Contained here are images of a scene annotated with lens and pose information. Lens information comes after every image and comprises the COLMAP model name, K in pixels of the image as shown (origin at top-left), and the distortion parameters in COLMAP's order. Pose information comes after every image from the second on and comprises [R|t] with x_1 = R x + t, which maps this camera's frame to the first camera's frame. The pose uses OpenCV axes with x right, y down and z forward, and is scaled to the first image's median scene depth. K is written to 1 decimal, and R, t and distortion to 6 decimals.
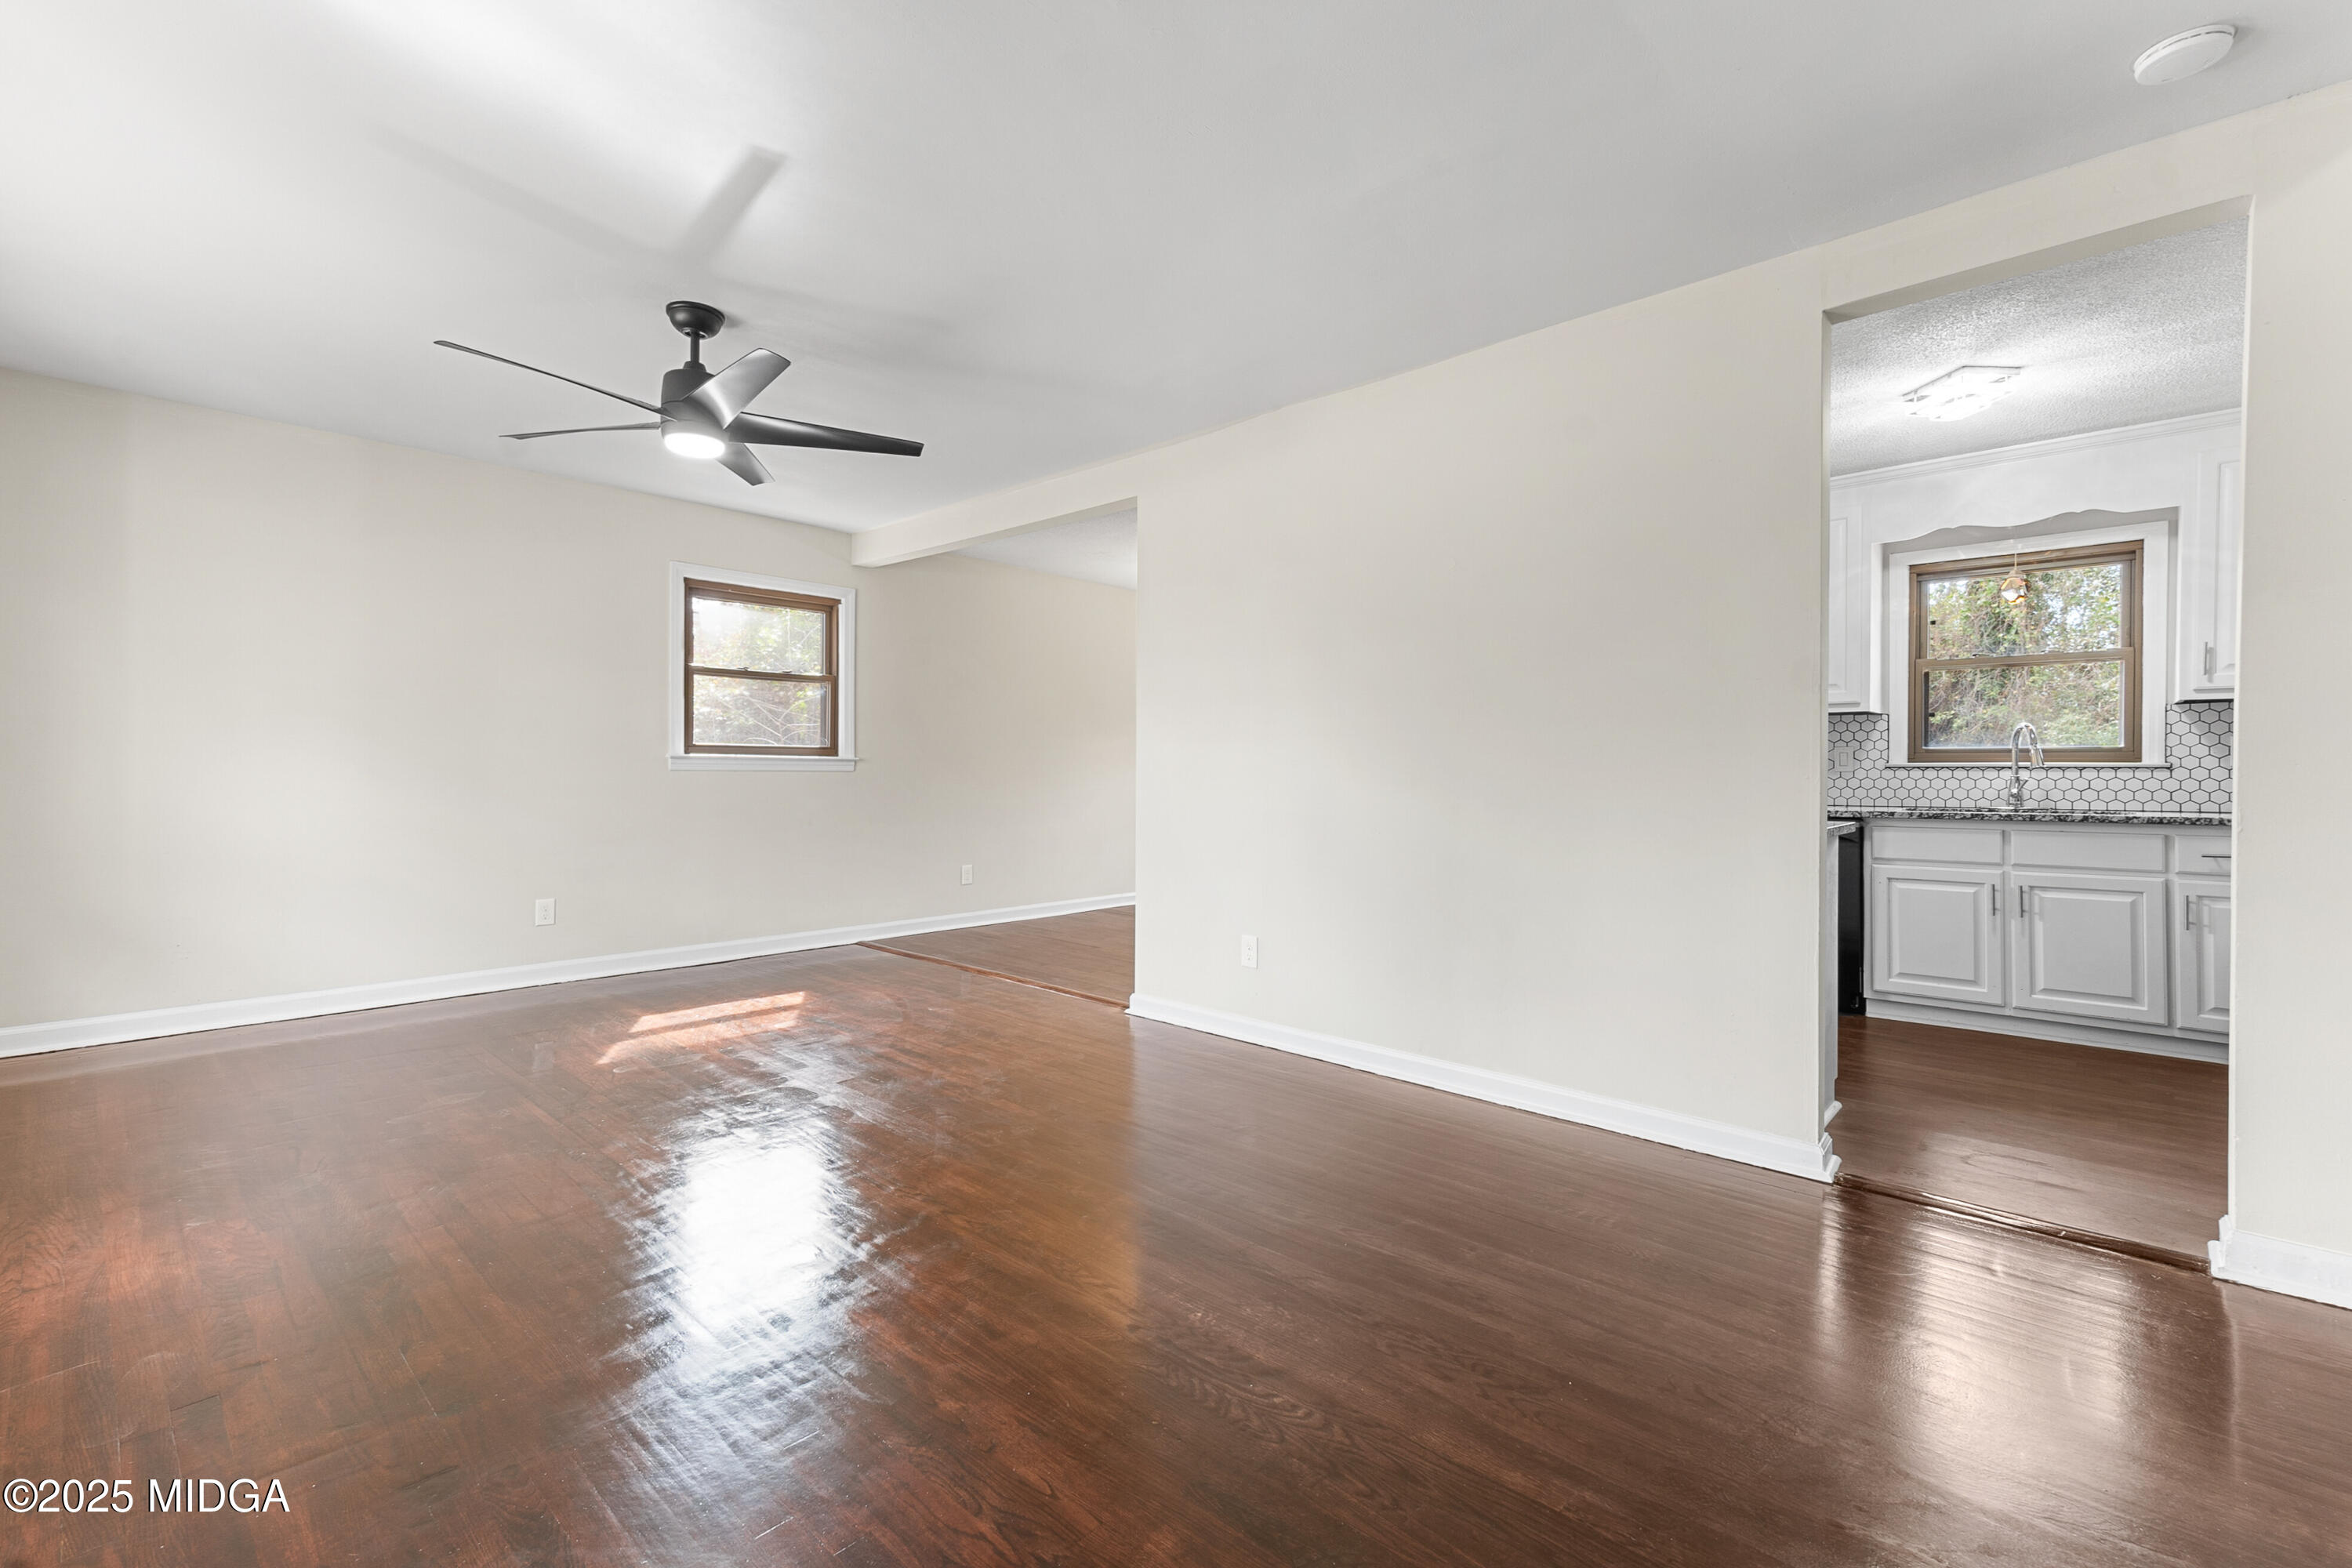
lens RADIAL K [[1012.5, 0, 1164.4], [0, 1012.5, 772.9], [0, 0, 1]] dist [0.015645, -0.000075]
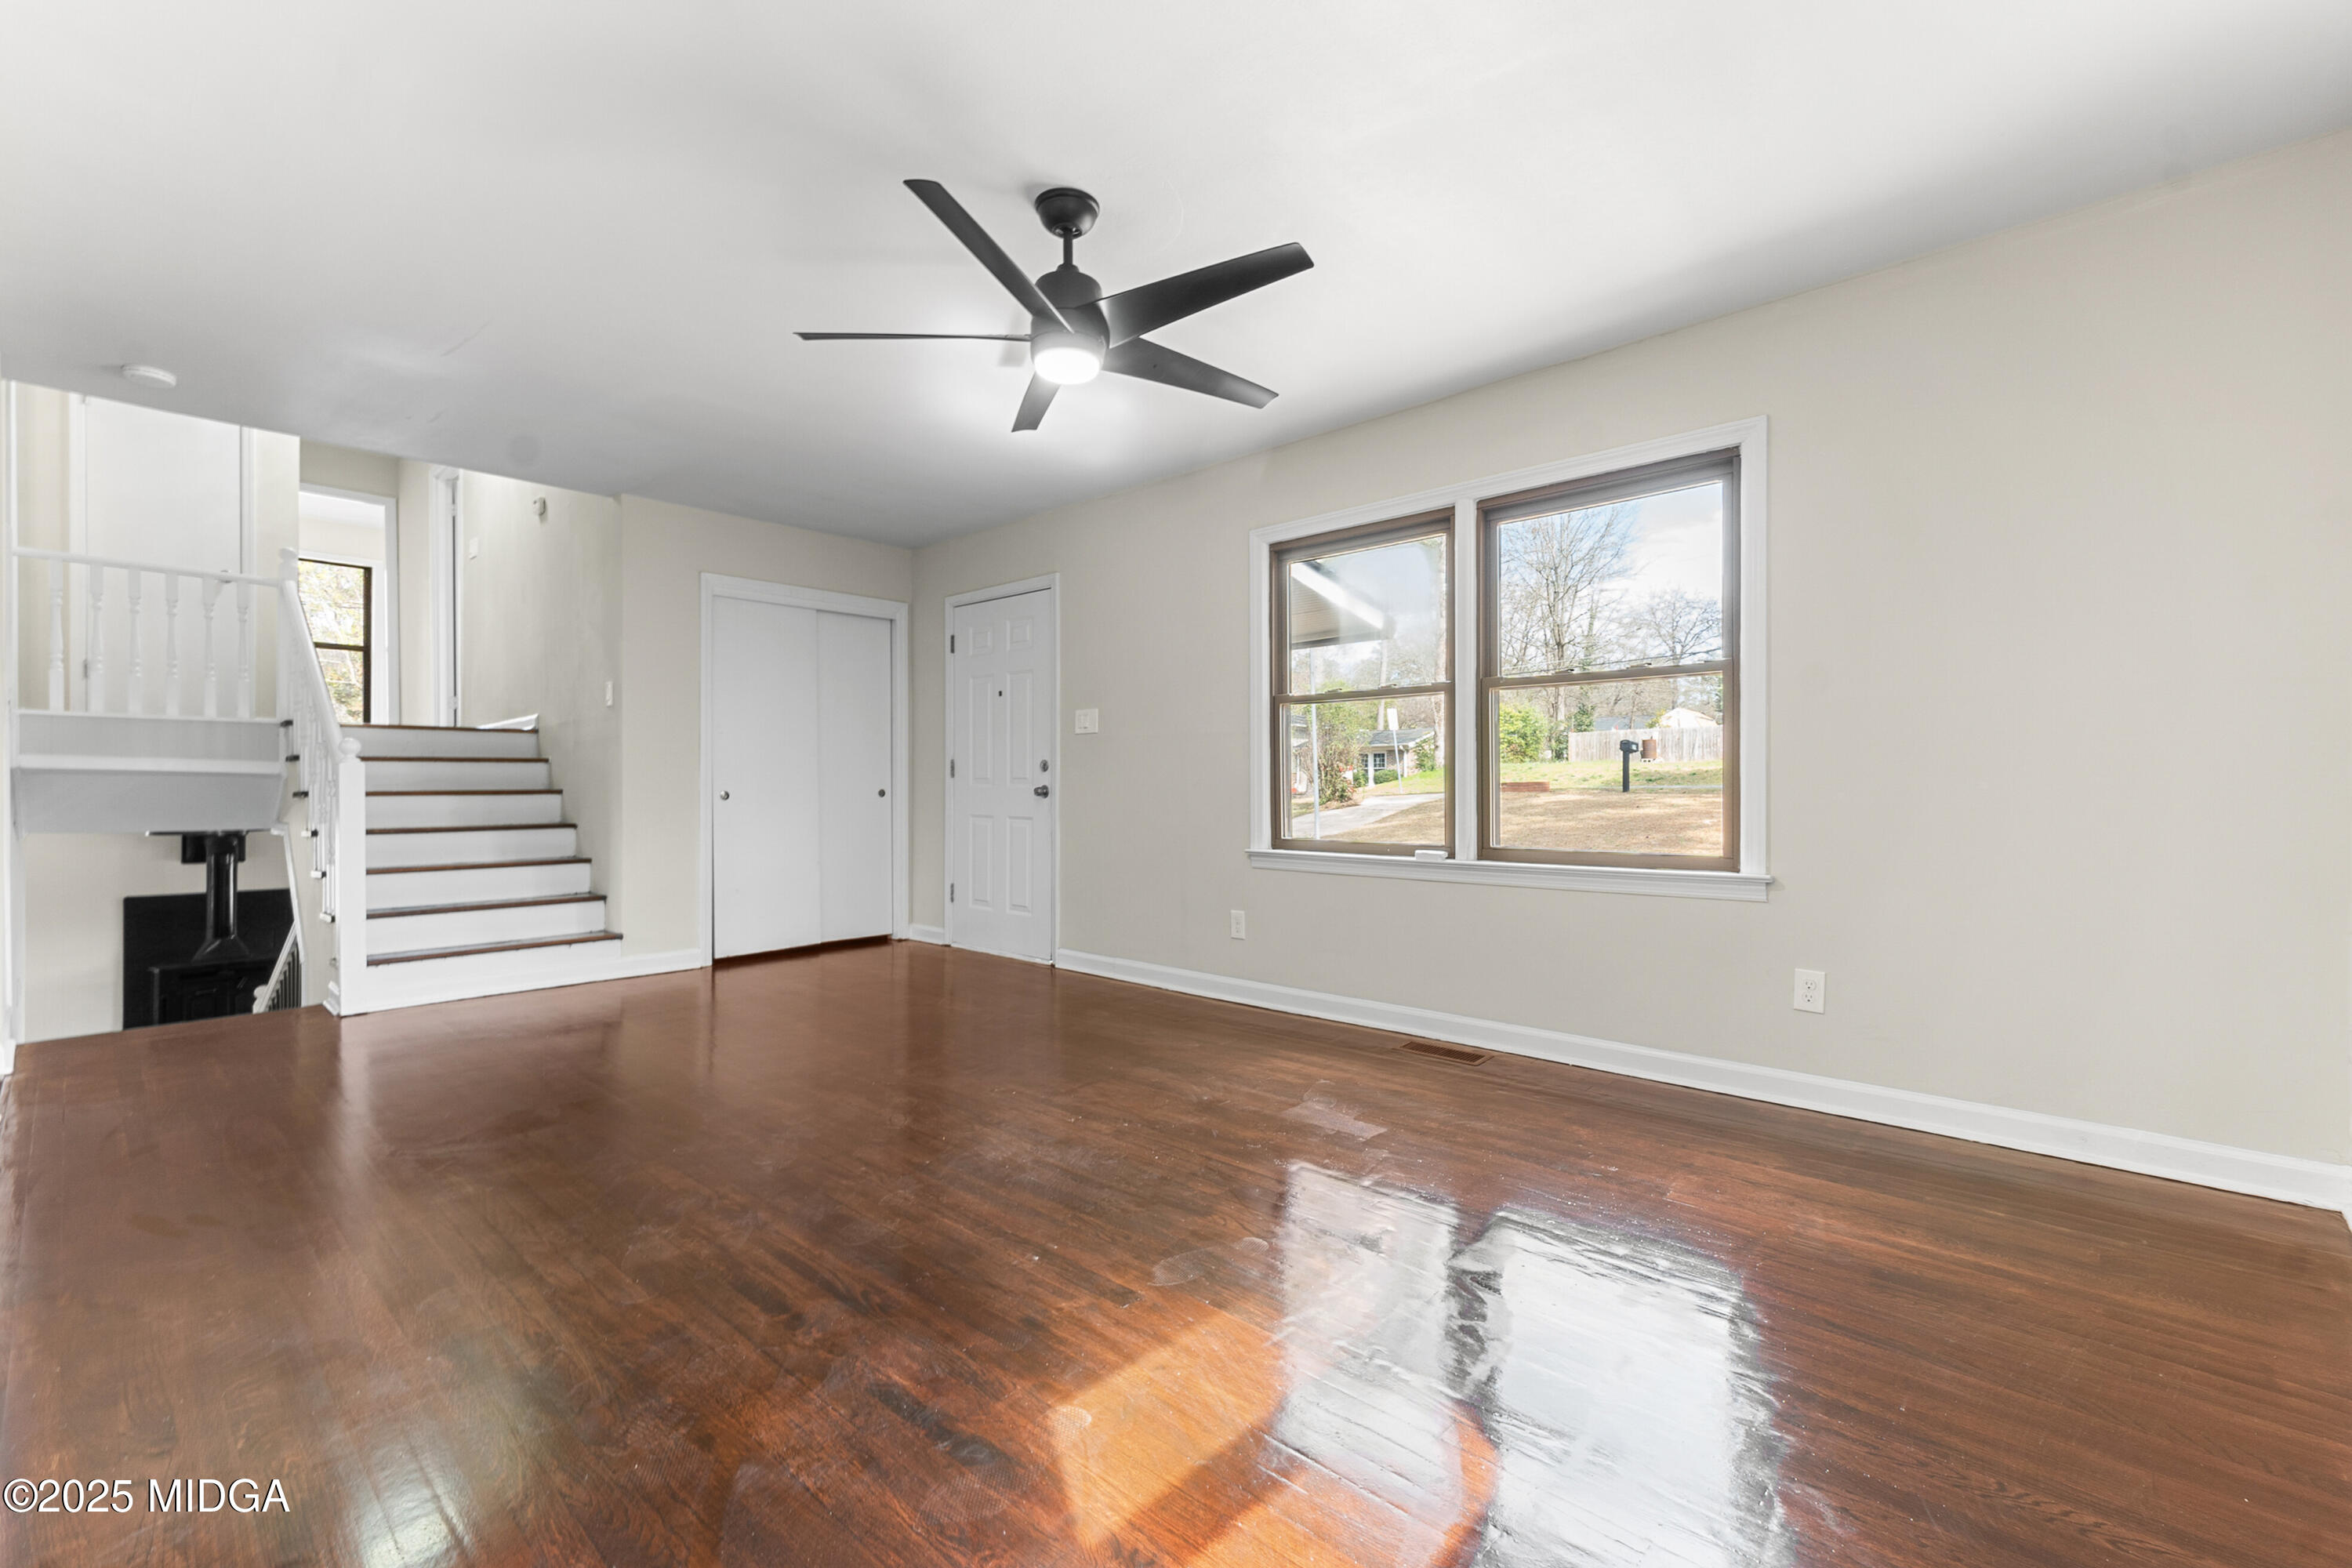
lens RADIAL K [[1021.6, 0, 1170.5], [0, 1021.6, 761.0], [0, 0, 1]] dist [0.020609, 0.000037]
pose [[-0.999969, -0.007832, 0.001161, -0.385710], [-0.007858, 0.999673, -0.024342, 0.013900], [-0.000970, -0.024351, -0.999703, 1.300139]]
